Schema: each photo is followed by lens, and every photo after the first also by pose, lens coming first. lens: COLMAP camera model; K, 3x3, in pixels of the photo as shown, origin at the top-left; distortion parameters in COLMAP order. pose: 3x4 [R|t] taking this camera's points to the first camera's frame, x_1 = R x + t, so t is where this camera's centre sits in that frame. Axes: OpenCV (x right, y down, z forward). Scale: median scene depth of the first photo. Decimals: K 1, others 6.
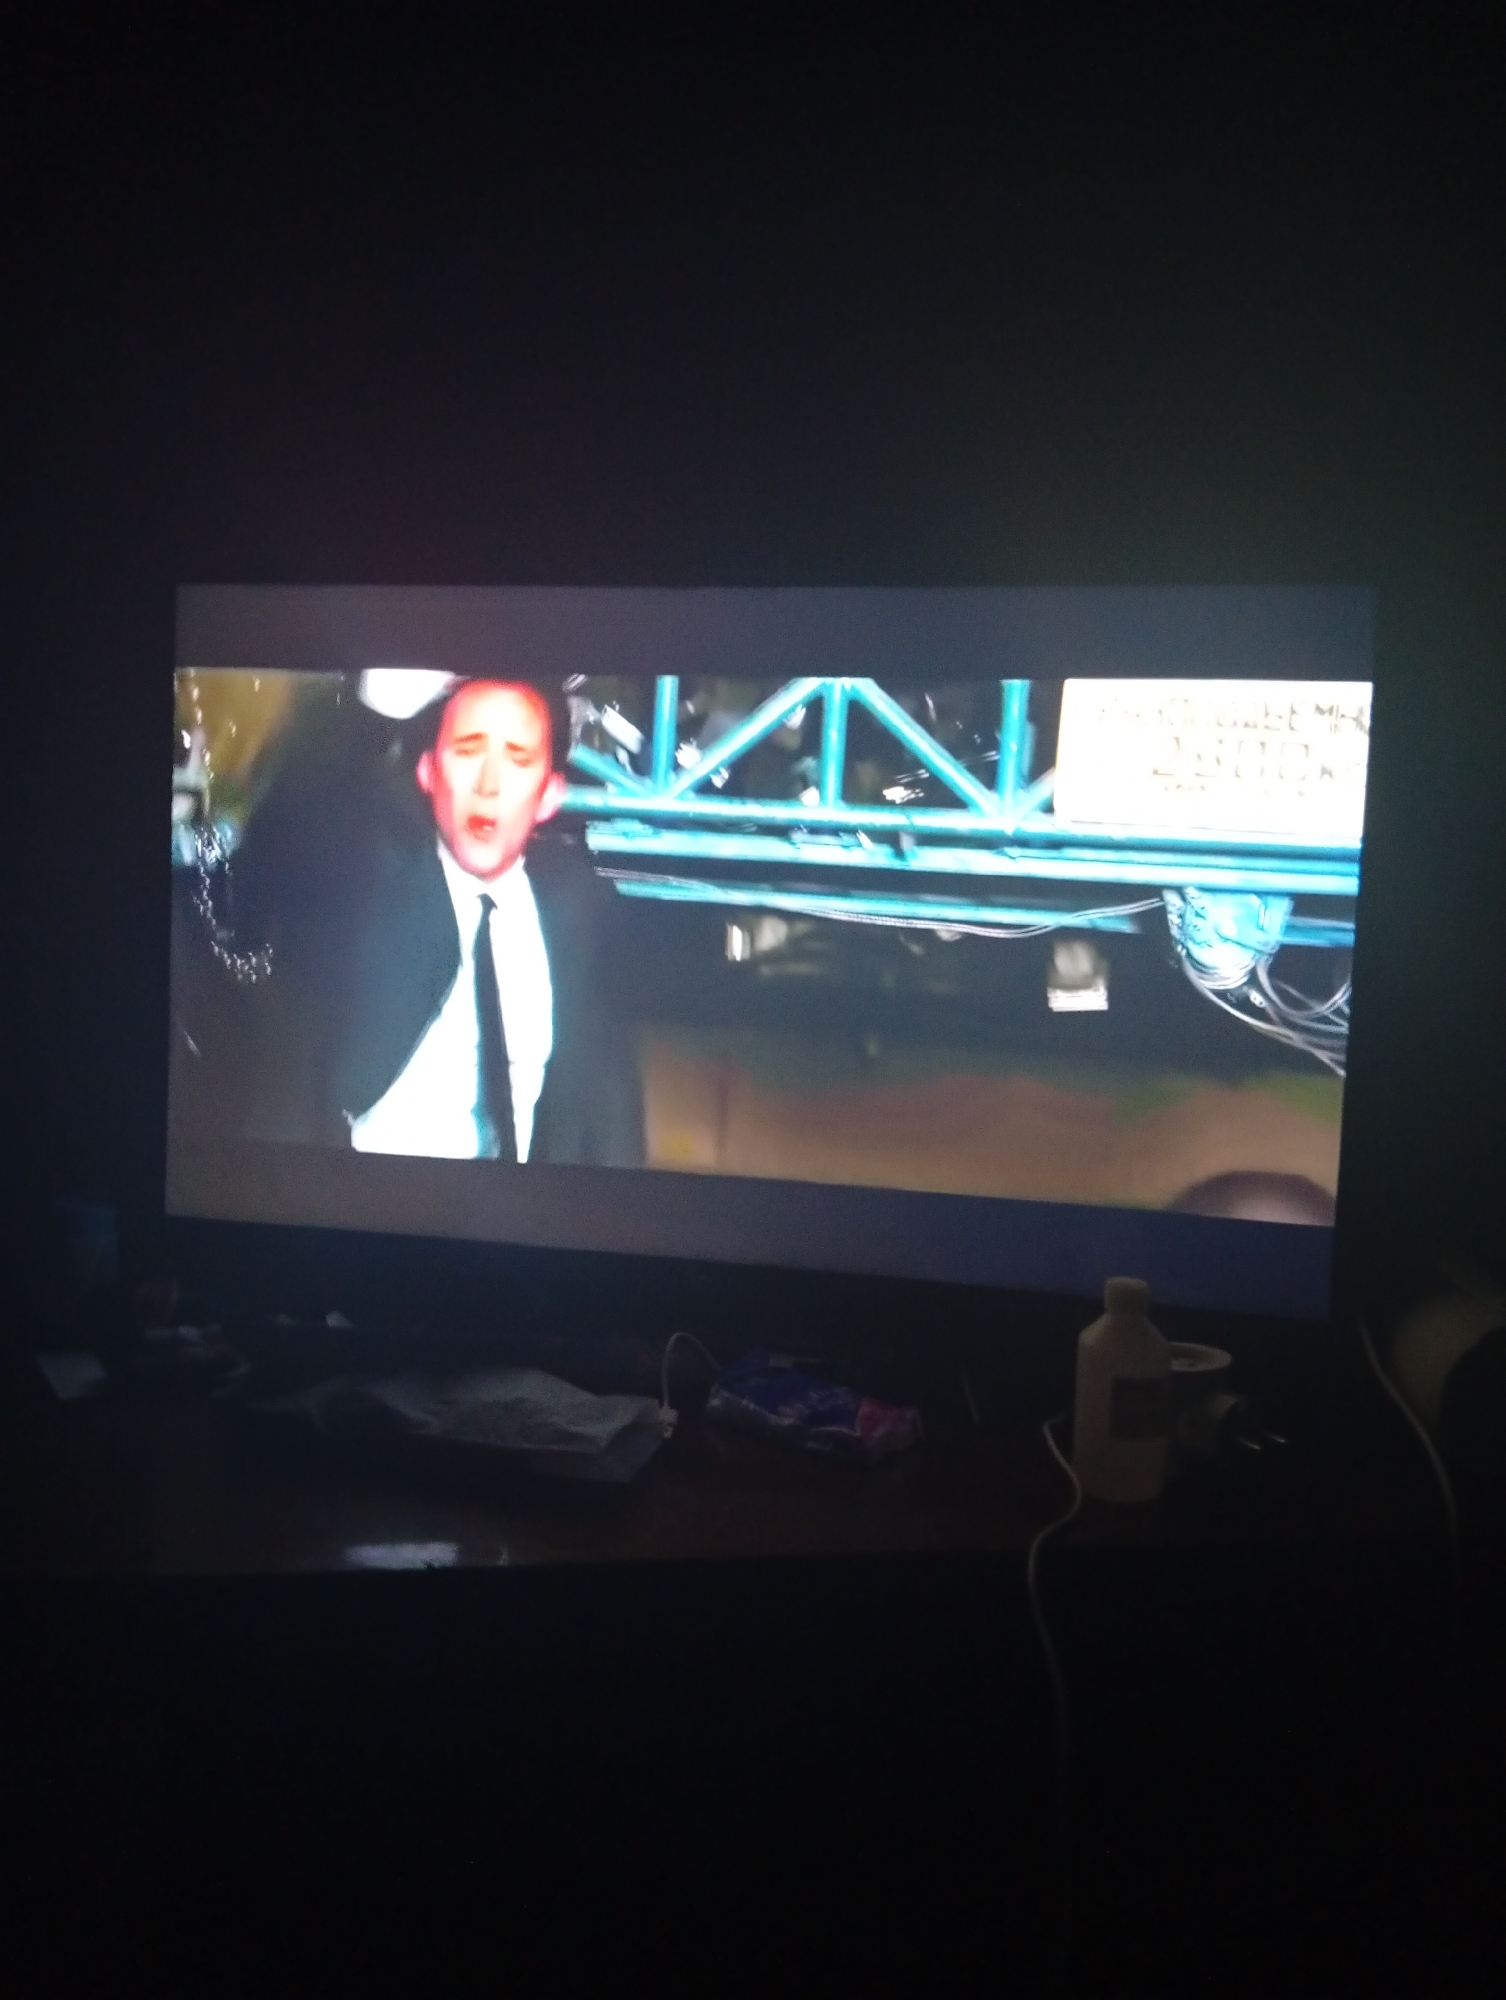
lens RADIAL K [[1514.2, 0, 748.8], [0, 1514.2, 1005.7], [0, 0, 1]] dist [-0.005469, -0.001090]
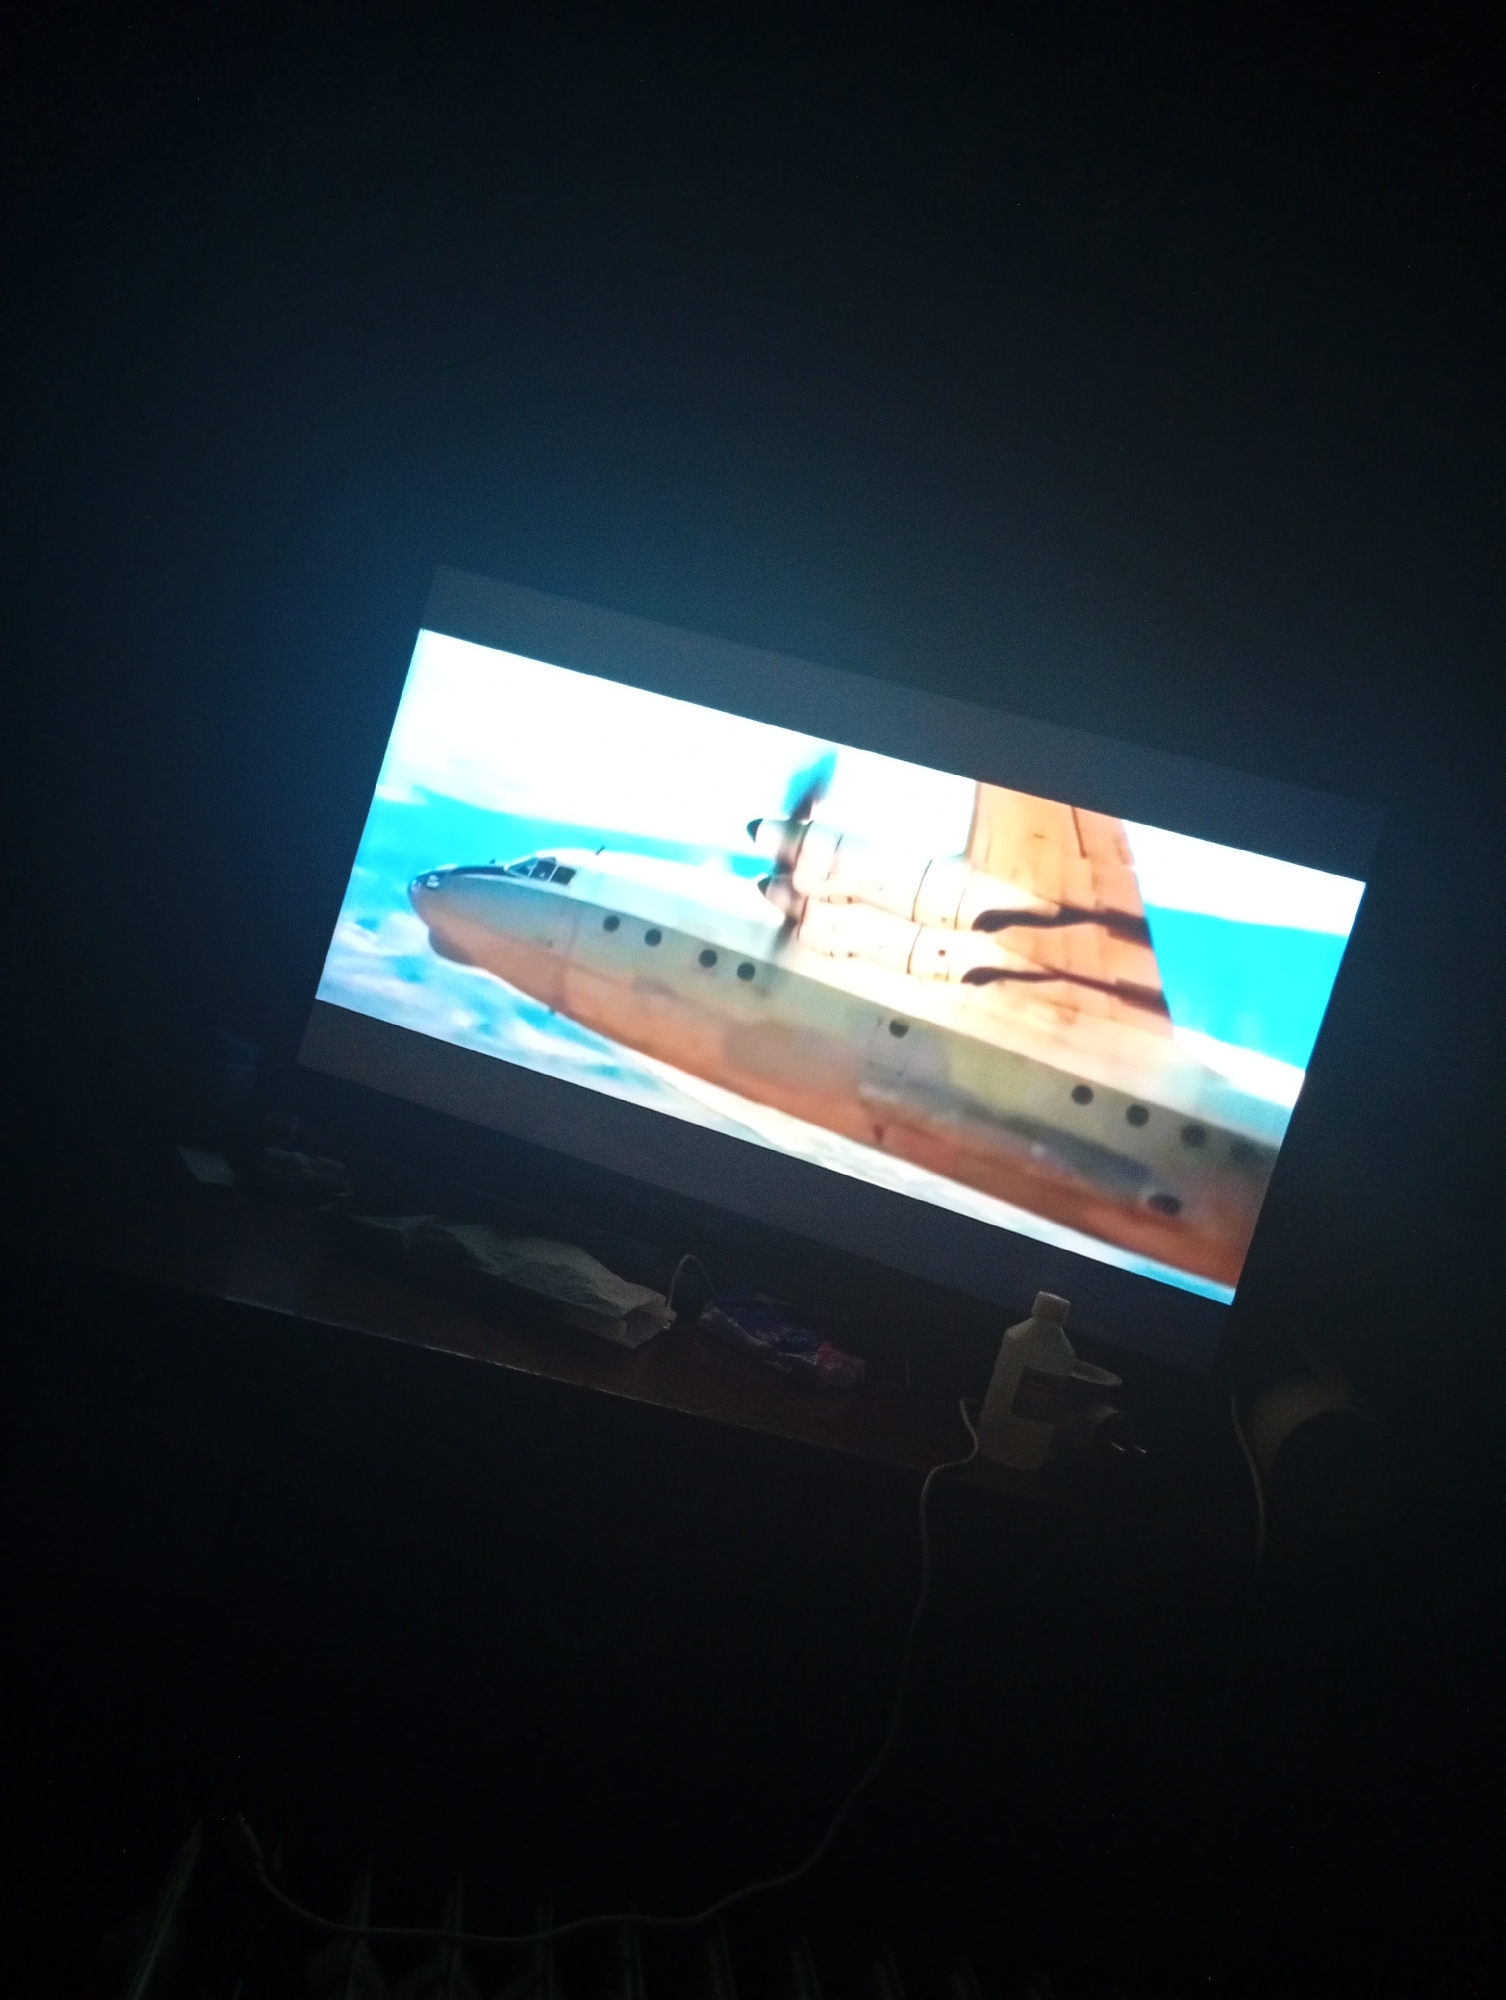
lens RADIAL K [[1514.2, 0, 757.5], [0, 1514.2, 995.2], [0, 0, 1]] dist [-0.005469, -0.001090]
pose [[0.969394, 0.245432, -0.006223, -0.039464], [-0.245504, 0.968879, -0.031643, 0.038847], [-0.001737, 0.032202, 0.999480, -0.248412]]
